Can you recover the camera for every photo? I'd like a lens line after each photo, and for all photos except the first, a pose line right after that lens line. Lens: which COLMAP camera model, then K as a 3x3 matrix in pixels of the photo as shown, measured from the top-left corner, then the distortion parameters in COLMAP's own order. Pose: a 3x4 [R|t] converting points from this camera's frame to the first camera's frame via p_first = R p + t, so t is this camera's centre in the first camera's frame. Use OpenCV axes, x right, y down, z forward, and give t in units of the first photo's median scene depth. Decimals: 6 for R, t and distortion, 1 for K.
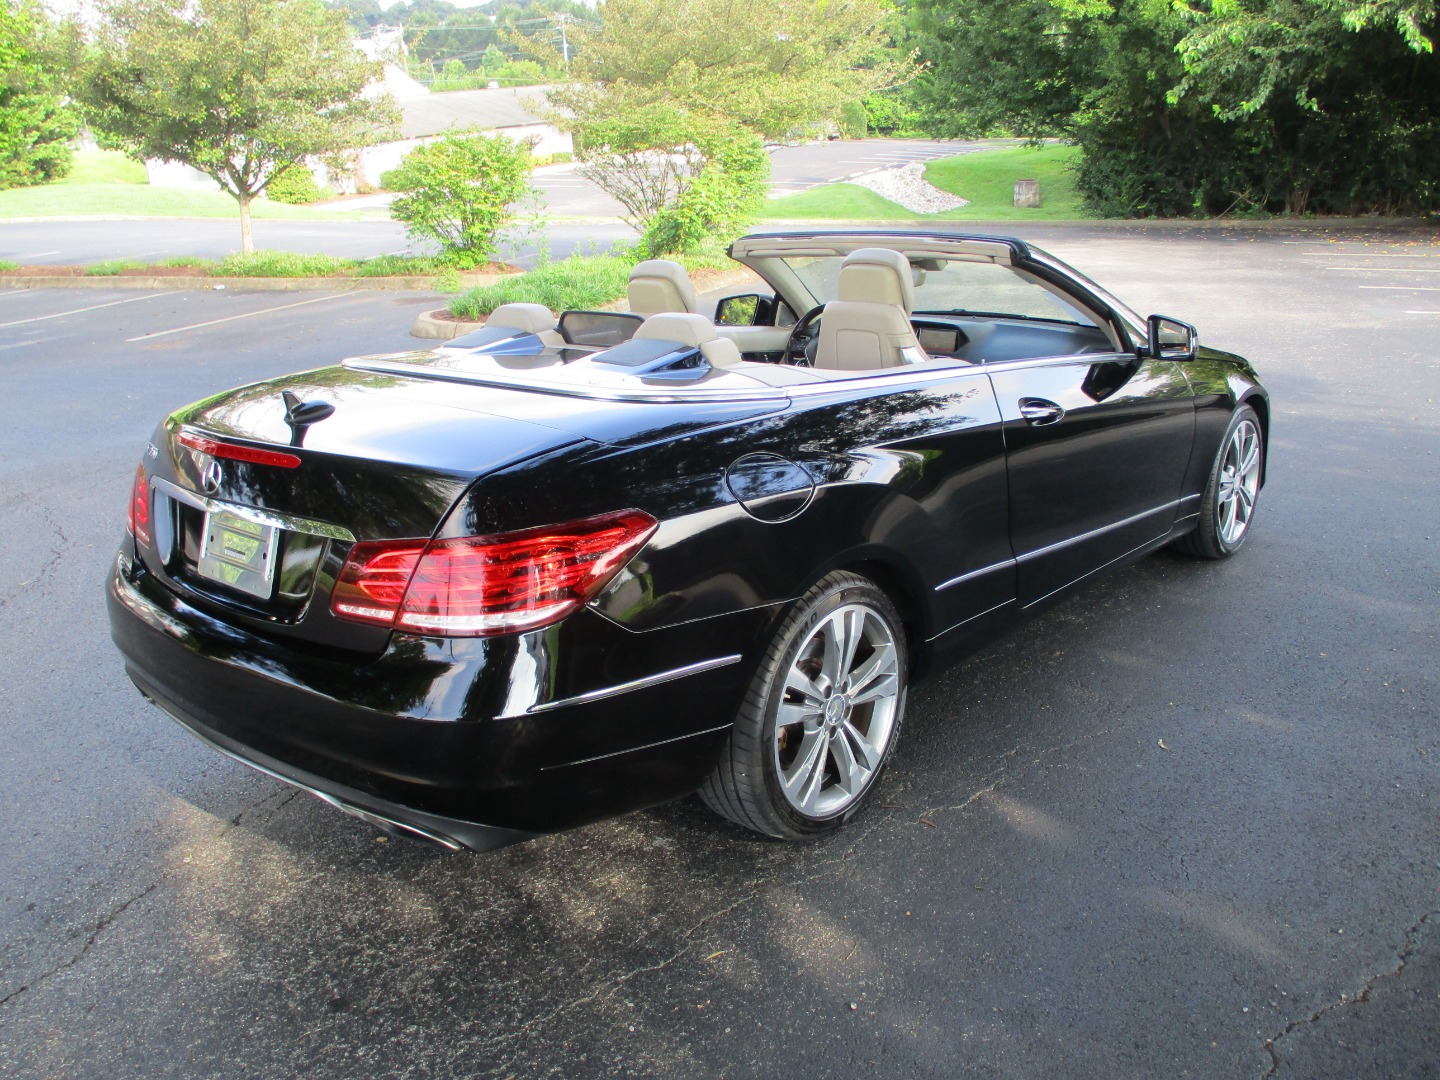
lens RADIAL K [[1242.9, 0, 720.0], [0, 1242.9, 540.0], [0, 0, 1]] dist [-0.023760, 0.007618]
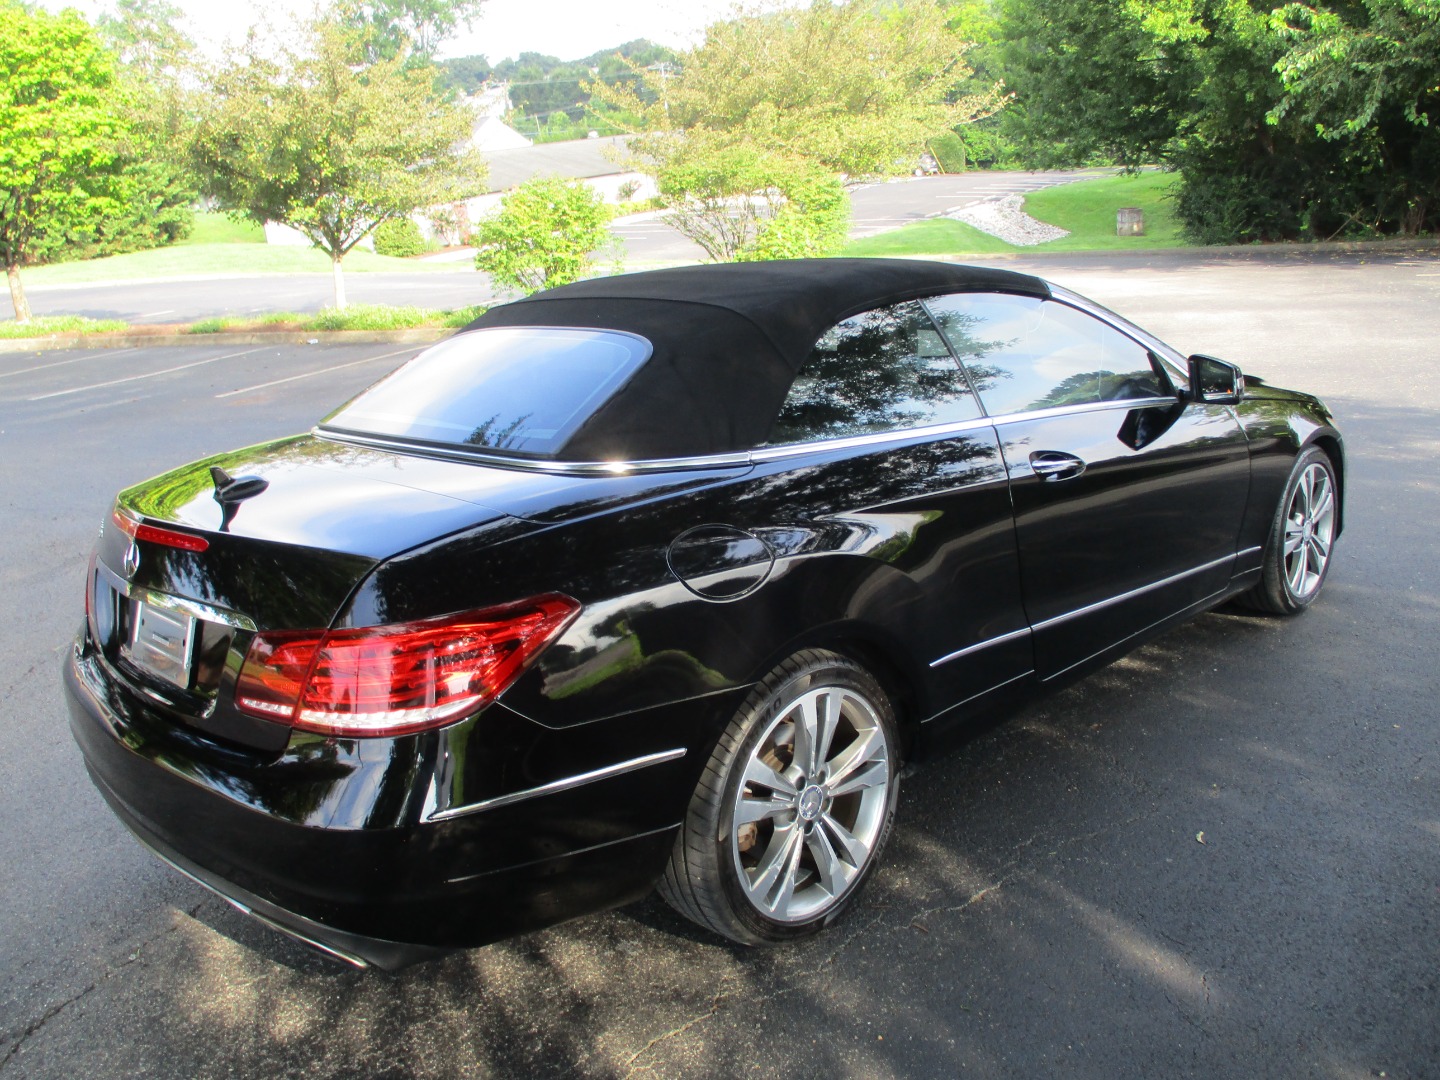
lens RADIAL K [[1243.3, 0, 721.5], [0, 1243.3, 533.4], [0, 0, 1]] dist [-0.023154, 0.011464]
pose [[0.996144, -0.014619, -0.086505, 0.019096], [0.011525, 0.999279, -0.036163, -0.004924], [0.086971, 0.035026, 0.995595, 0.014386]]
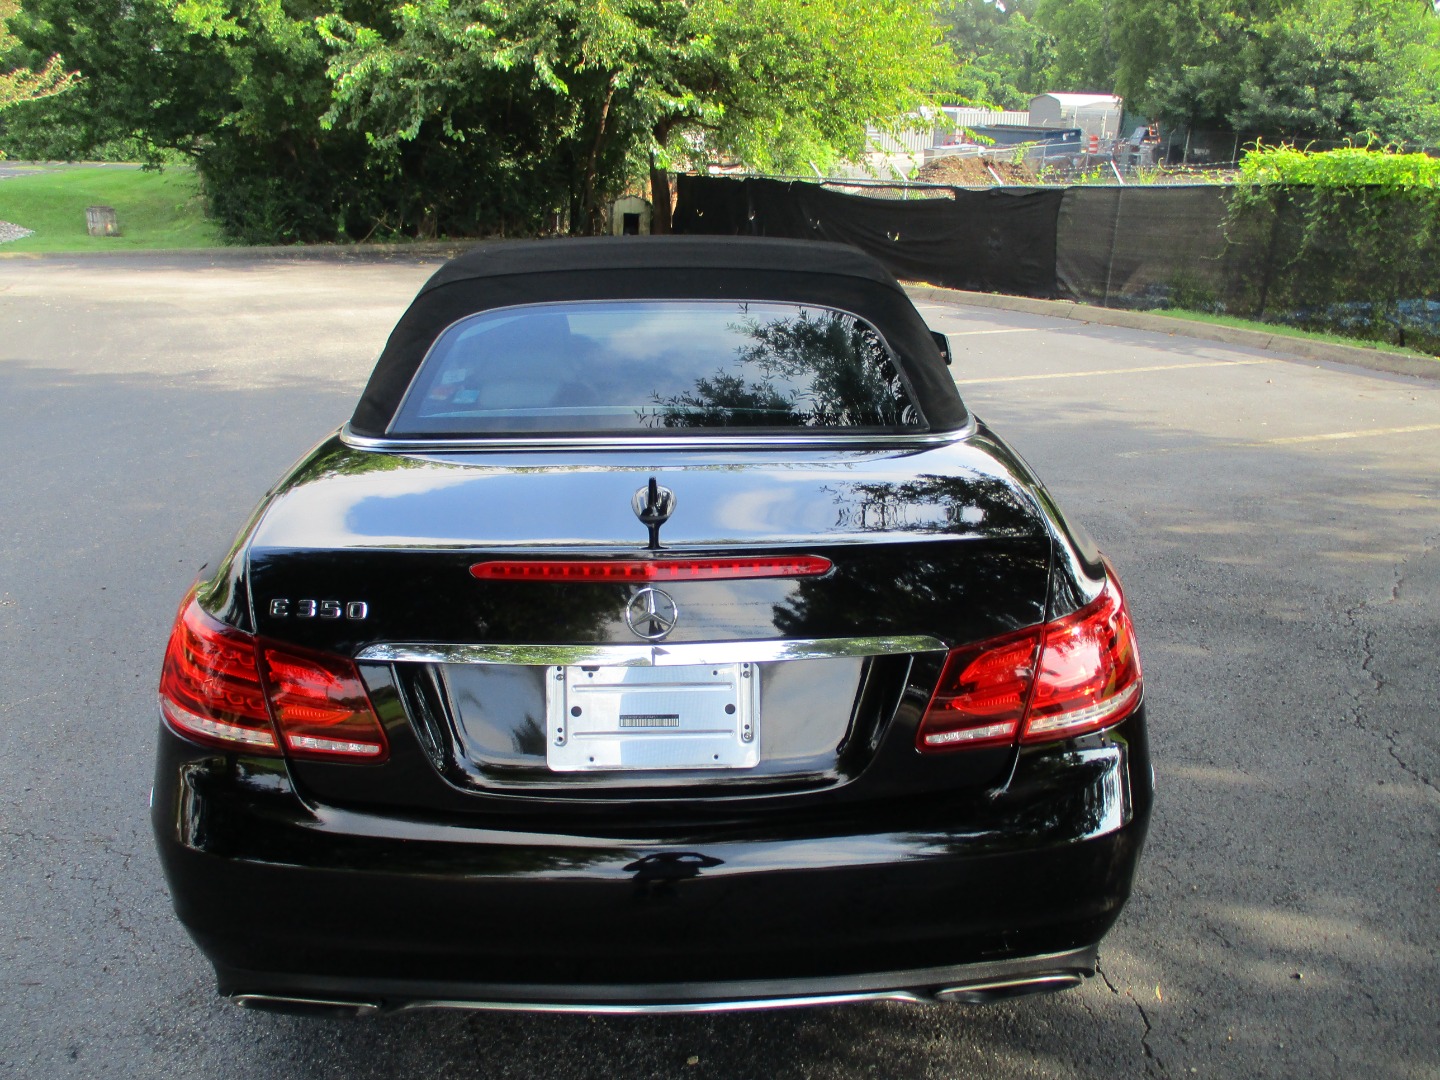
lens RADIAL K [[1243.3, 0, 721.5], [0, 1243.3, 533.4], [0, 0, 1]] dist [-0.023154, 0.011464]
pose [[0.742324, -0.164889, 0.649436, -0.121801], [0.181528, 0.982490, 0.041959, -0.017755], [-0.644983, 0.086744, 0.759258, 0.068891]]
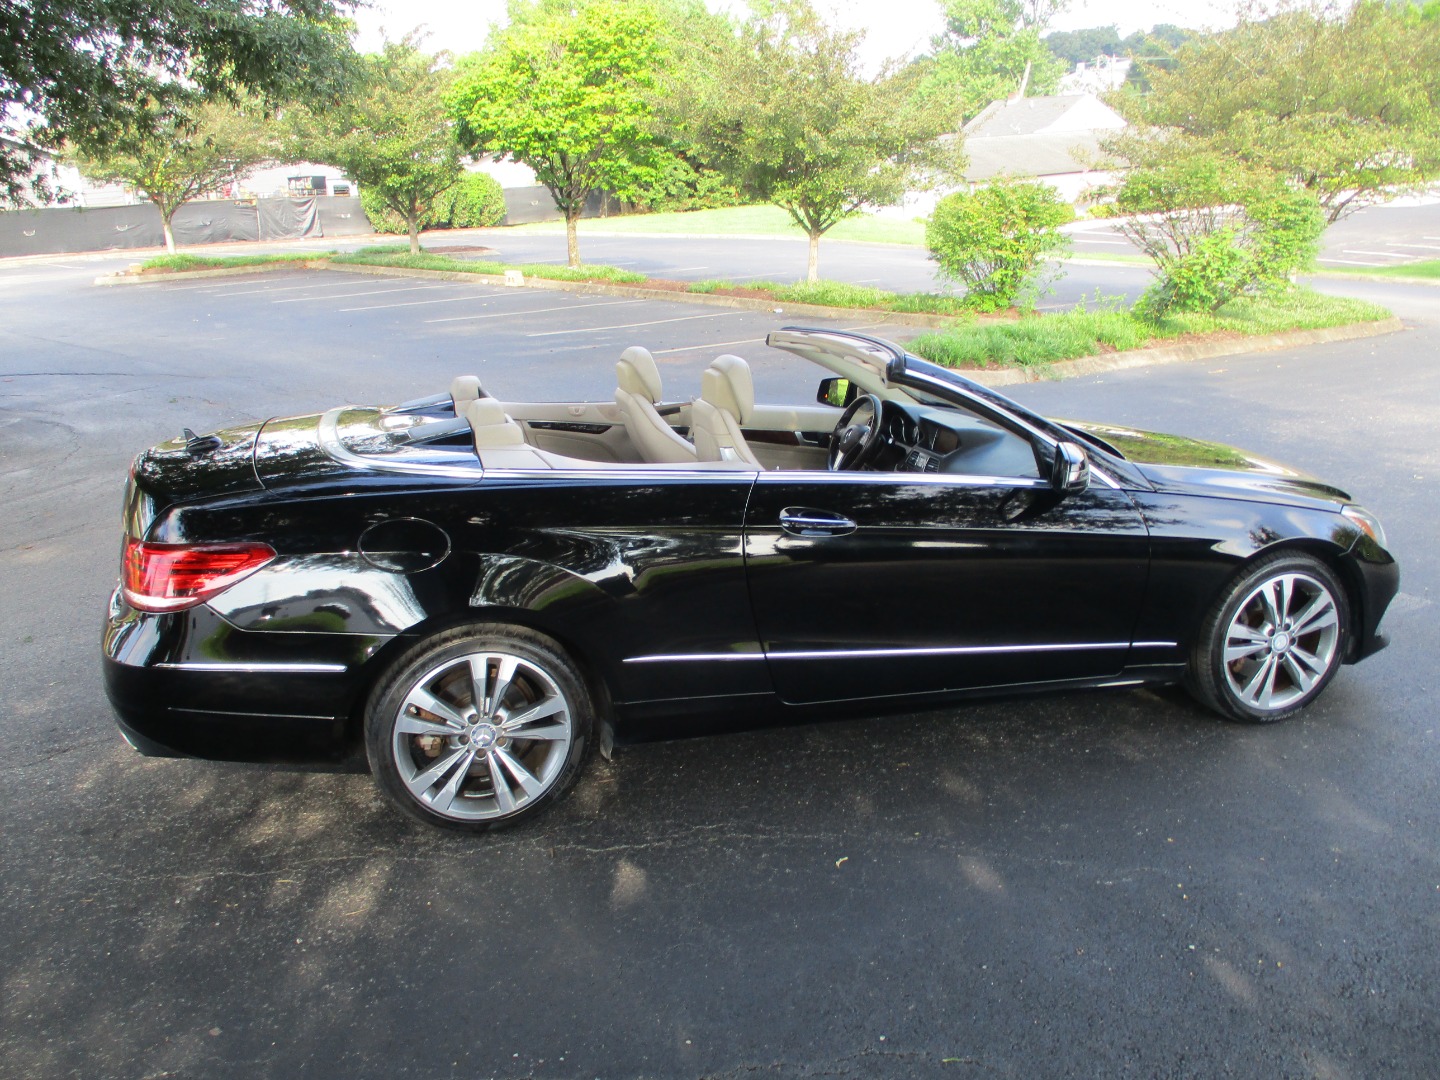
lens RADIAL K [[1243.3, 0, 721.5], [0, 1243.3, 533.4], [0, 0, 1]] dist [-0.023154, 0.011464]
pose [[0.852222, 0.161822, -0.497526, 0.151420], [-0.173682, 0.984540, 0.022721, -0.022283], [0.493511, 0.067048, 0.867151, 0.007581]]
